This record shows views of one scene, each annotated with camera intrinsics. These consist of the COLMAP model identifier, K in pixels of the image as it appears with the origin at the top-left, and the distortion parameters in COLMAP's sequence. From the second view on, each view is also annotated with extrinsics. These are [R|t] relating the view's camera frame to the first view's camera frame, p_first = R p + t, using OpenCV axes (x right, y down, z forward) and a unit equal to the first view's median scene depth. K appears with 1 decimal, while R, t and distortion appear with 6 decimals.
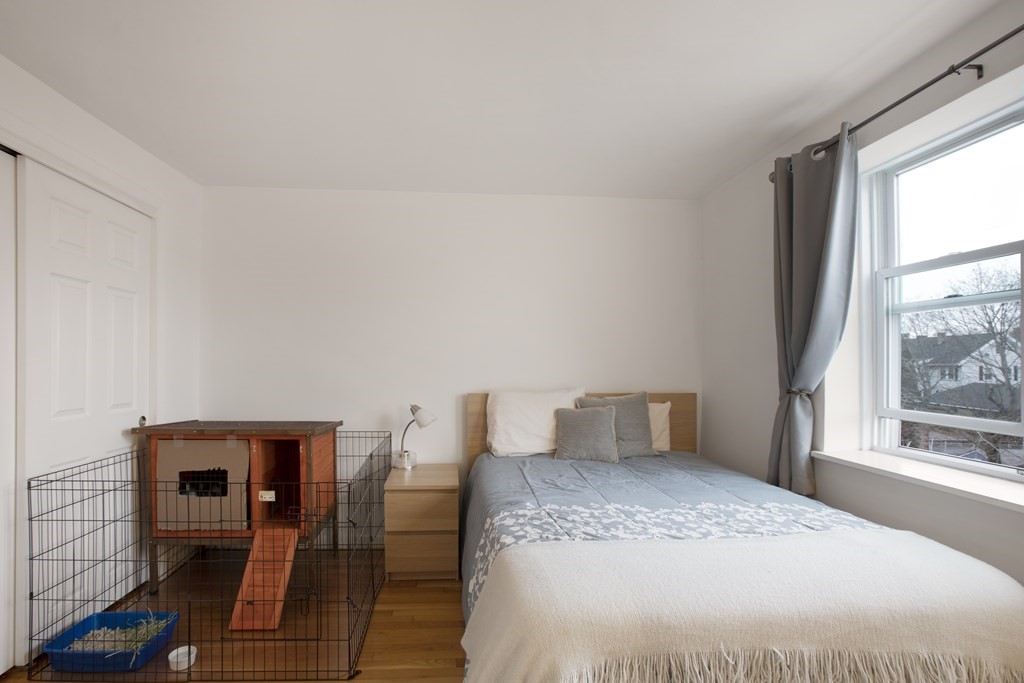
lens RADIAL K [[488.8, 0, 512.0], [0, 488.8, 341.5], [0, 0, 1]] dist [-0.020201, 0.000060]
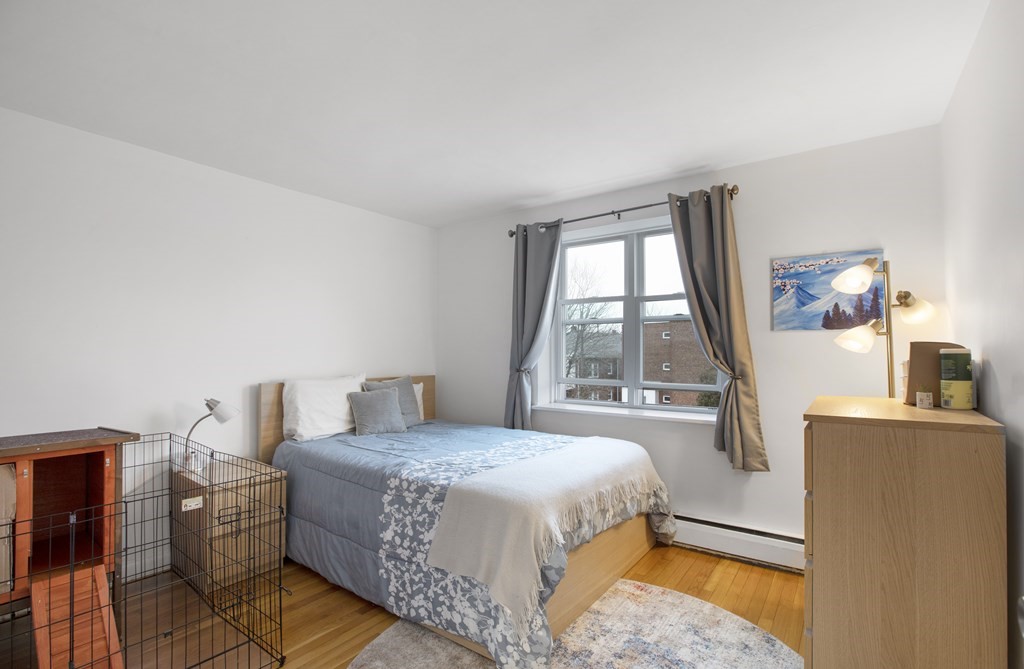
lens RADIAL K [[476.1, 0, 511.9], [0, 476.1, 349.4], [0, 0, 1]] dist [0.001452, 0.000462]
pose [[0.642566, 0.002609, 0.766226, -0.641755], [-0.033740, 0.999121, 0.024893, -0.005480], [-0.765487, -0.041848, 0.642089, -0.000990]]
